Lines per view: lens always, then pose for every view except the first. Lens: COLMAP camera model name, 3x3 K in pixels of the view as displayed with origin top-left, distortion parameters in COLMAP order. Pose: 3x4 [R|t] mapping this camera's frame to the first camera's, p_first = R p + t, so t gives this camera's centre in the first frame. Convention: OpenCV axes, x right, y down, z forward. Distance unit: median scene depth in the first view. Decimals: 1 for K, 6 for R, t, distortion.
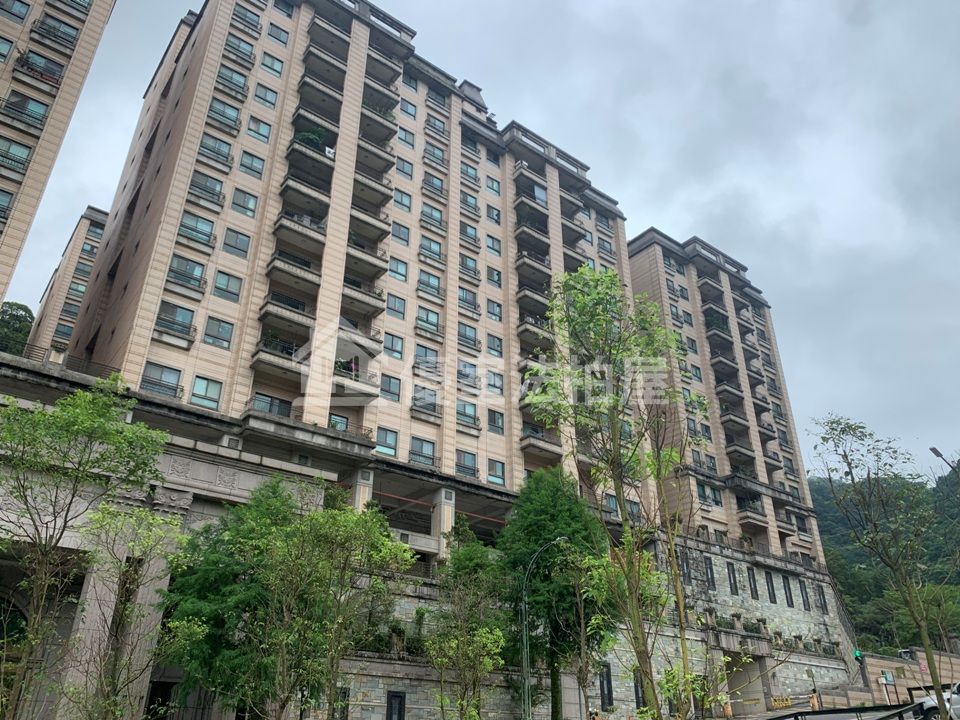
lens RADIAL K [[733.4, 0, 466.8], [0, 733.4, 353.9], [0, 0, 1]] dist [0.005114, -0.004959]
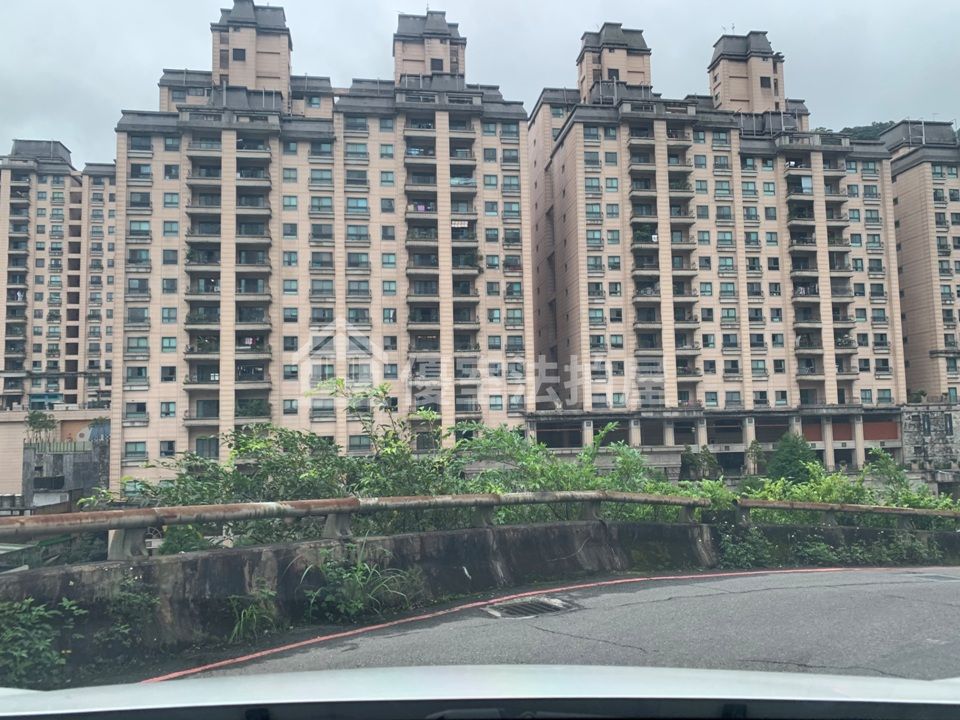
lens RADIAL K [[727.7, 0, 480.9], [0, 727.7, 354.8], [0, 0, 1]] dist [0.038854, -0.063609]
pose [[0.874864, -0.069150, -0.479407, 0.267537], [0.259213, 0.902940, 0.342793, -0.741403], [0.409172, -0.424166, 0.807874, -0.692613]]
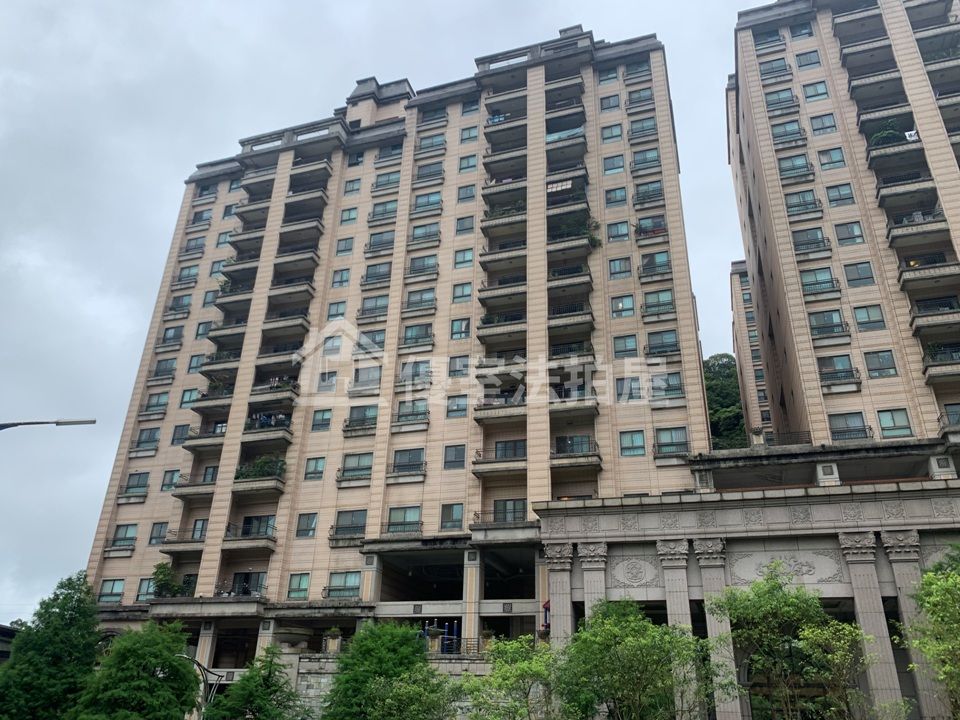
lens RADIAL K [[724.5, 0, 473.6], [0, 724.5, 362.1], [0, 0, 1]] dist [0.040350, -0.065296]
pose [[0.555884, -0.358858, -0.749809, 0.102965], [0.376448, 0.912896, -0.157826, -0.072891], [0.741135, -0.194531, 0.642555, -0.086385]]
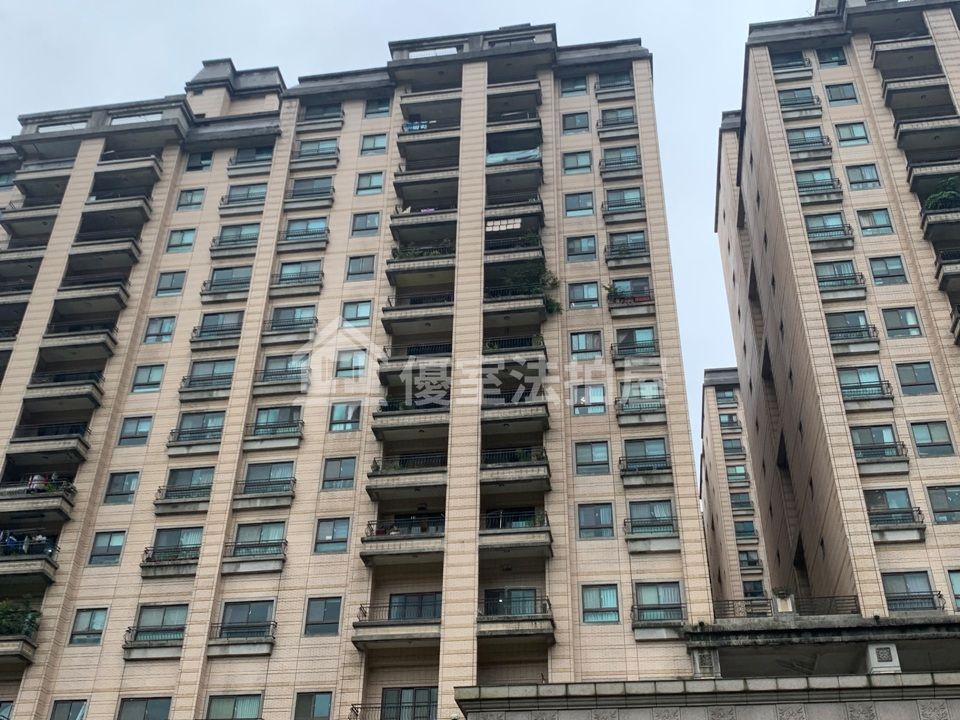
lens RADIAL K [[1030.9, 0, 481.6], [0, 1030.9, 353.9], [0, 0, 1]] dist [0.157153, -0.470513]
pose [[0.688390, -0.411898, -0.597043, 0.023858], [0.340580, 0.910291, -0.235319, -0.067534], [0.640410, -0.041350, 0.766919, -0.088947]]
